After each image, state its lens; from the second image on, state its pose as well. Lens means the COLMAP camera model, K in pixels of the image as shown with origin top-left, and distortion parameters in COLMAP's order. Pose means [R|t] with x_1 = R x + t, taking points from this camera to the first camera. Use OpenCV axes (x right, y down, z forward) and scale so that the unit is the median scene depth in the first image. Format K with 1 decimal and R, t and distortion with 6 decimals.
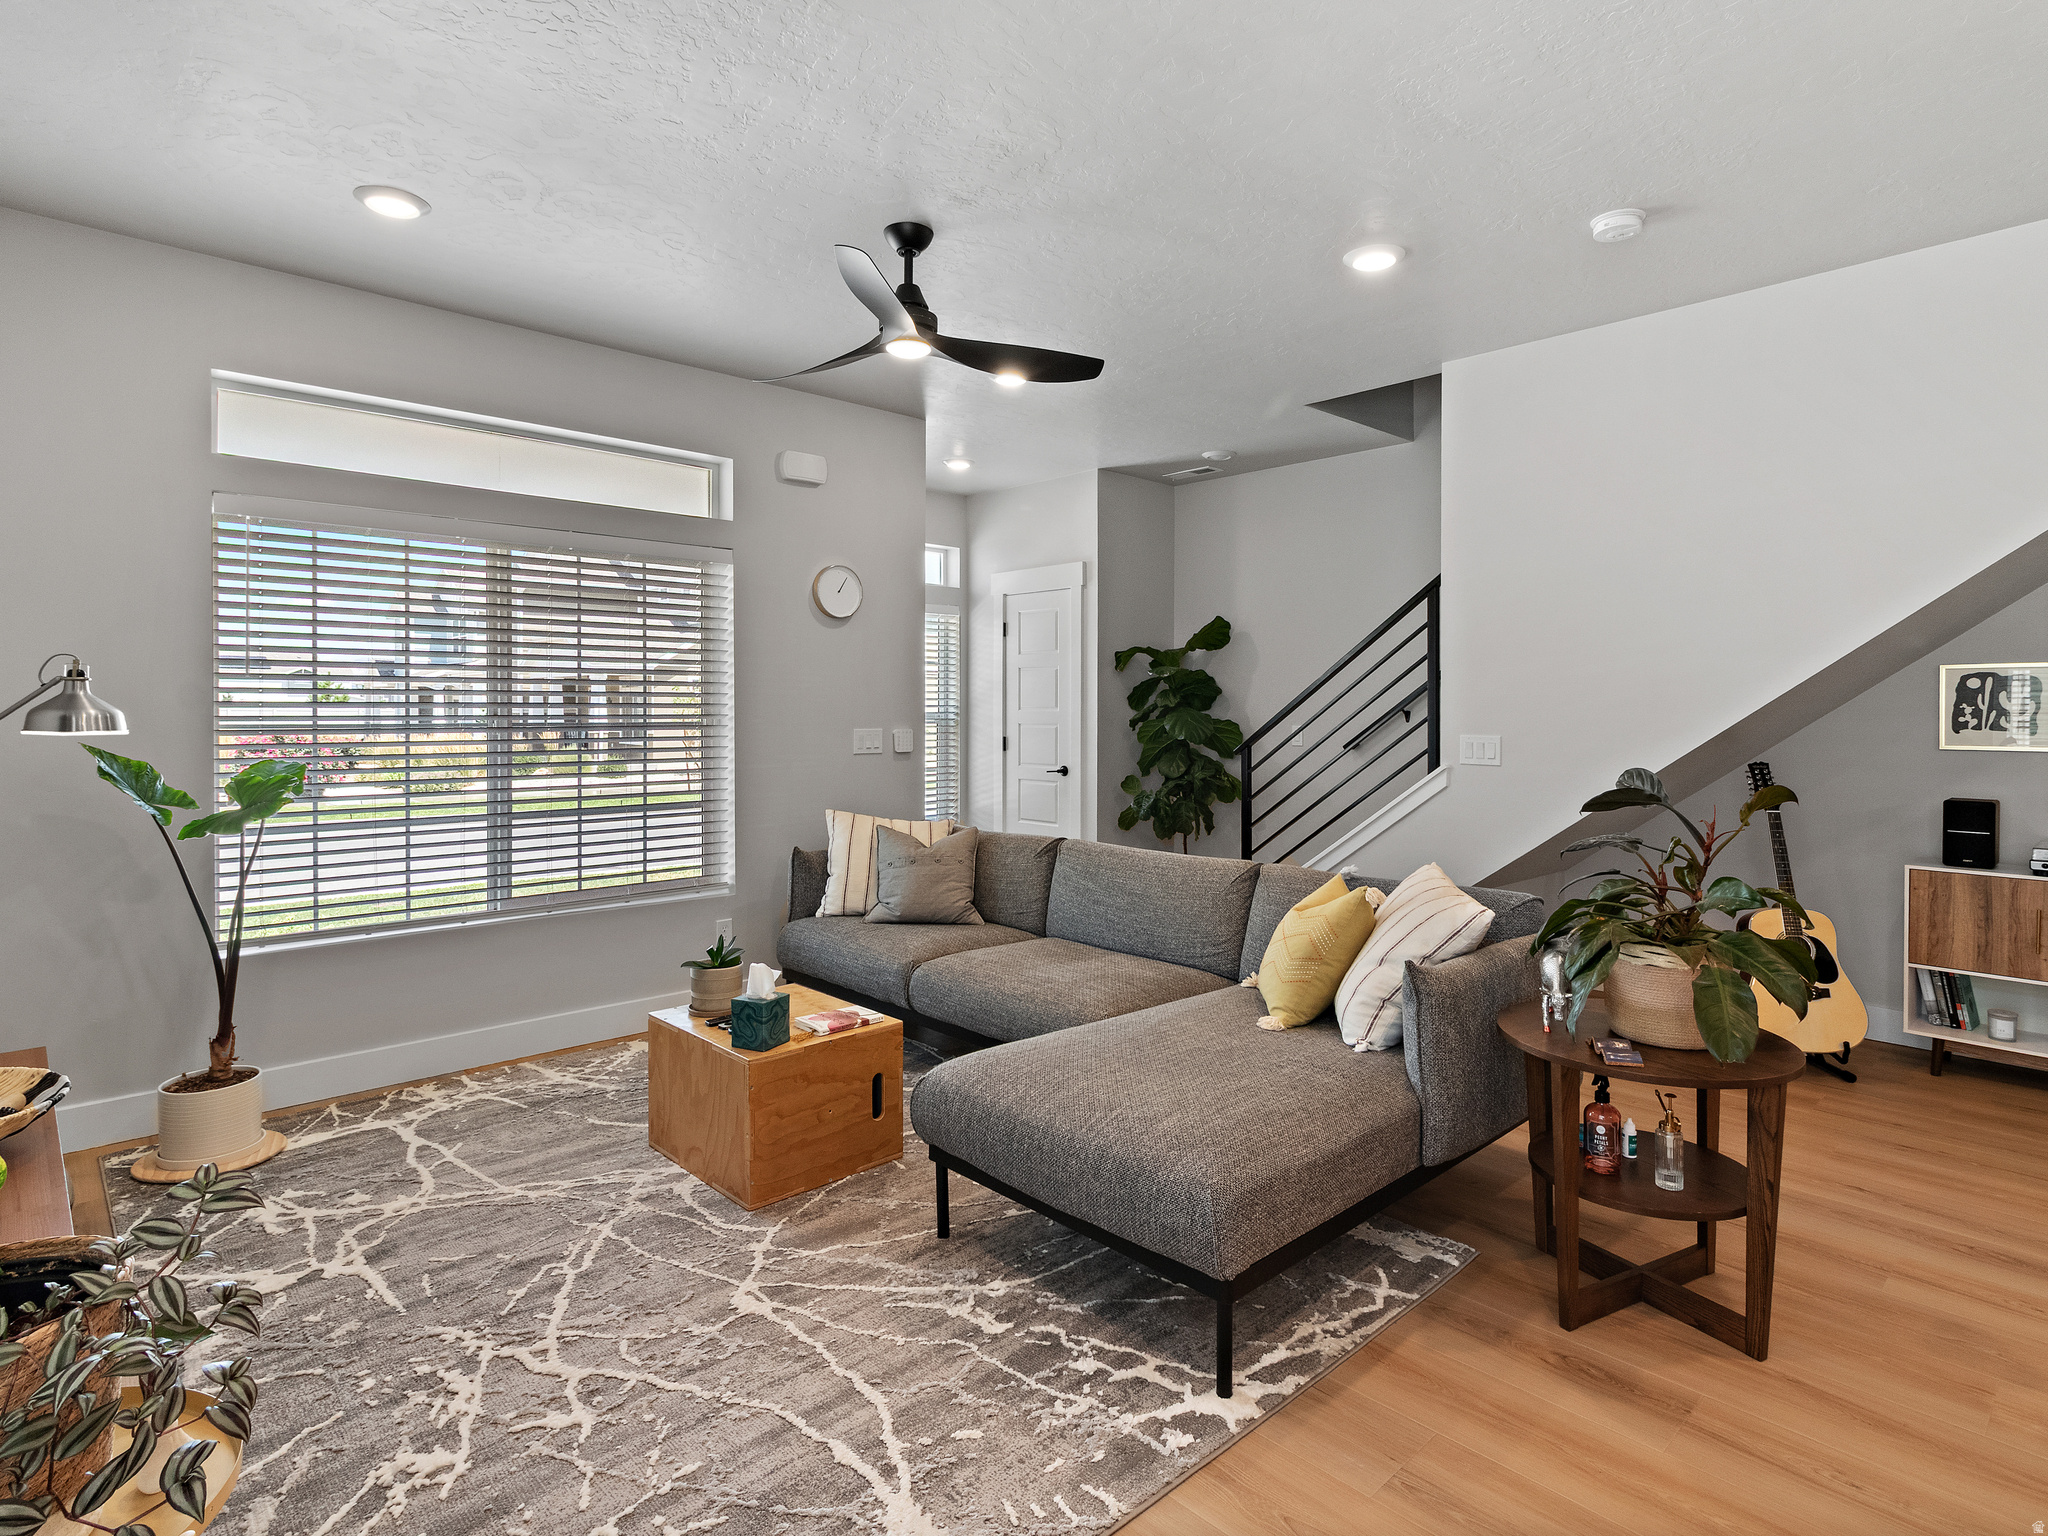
lens RADIAL K [[1112.1, 0, 1036.4], [0, 1112.1, 748.3], [0, 0, 1]] dist [0.003914, 0.002792]
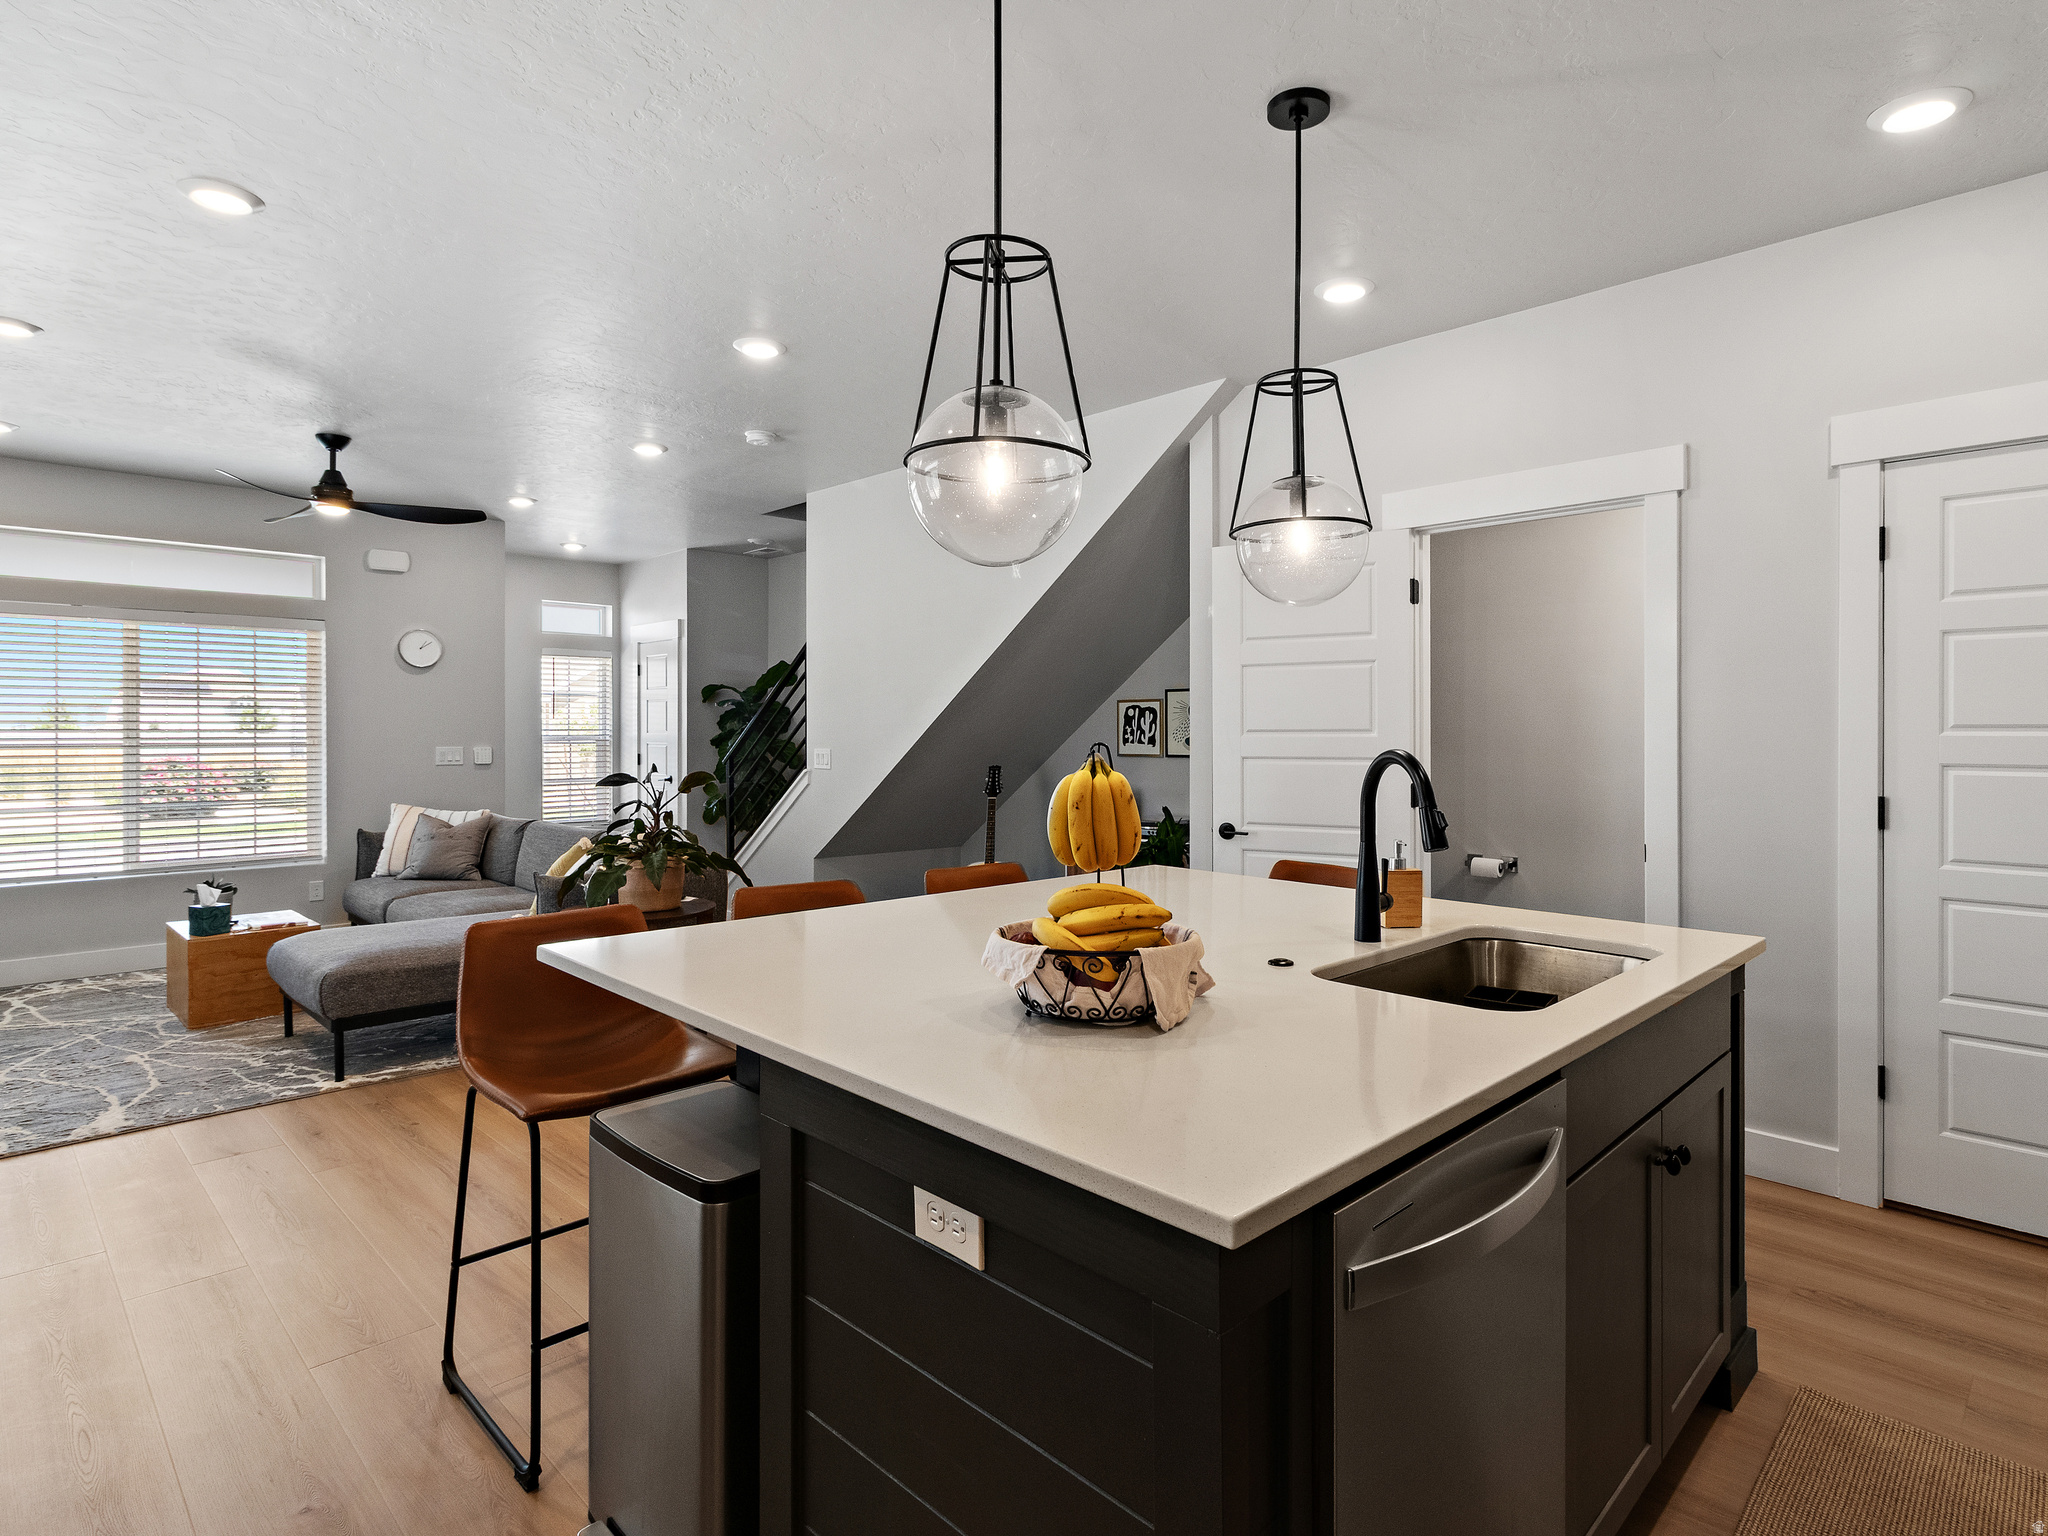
lens RADIAL K [[1112.1, 0, 1019.7], [0, 1112.1, 755.0], [0, 0, 1]] dist [0.003914, 0.002792]
pose [[0.999910, -0.004228, 0.012750, 0.637189], [0.004421, 0.999876, -0.015124, 0.020017], [-0.012685, 0.015179, 0.999804, -0.464469]]
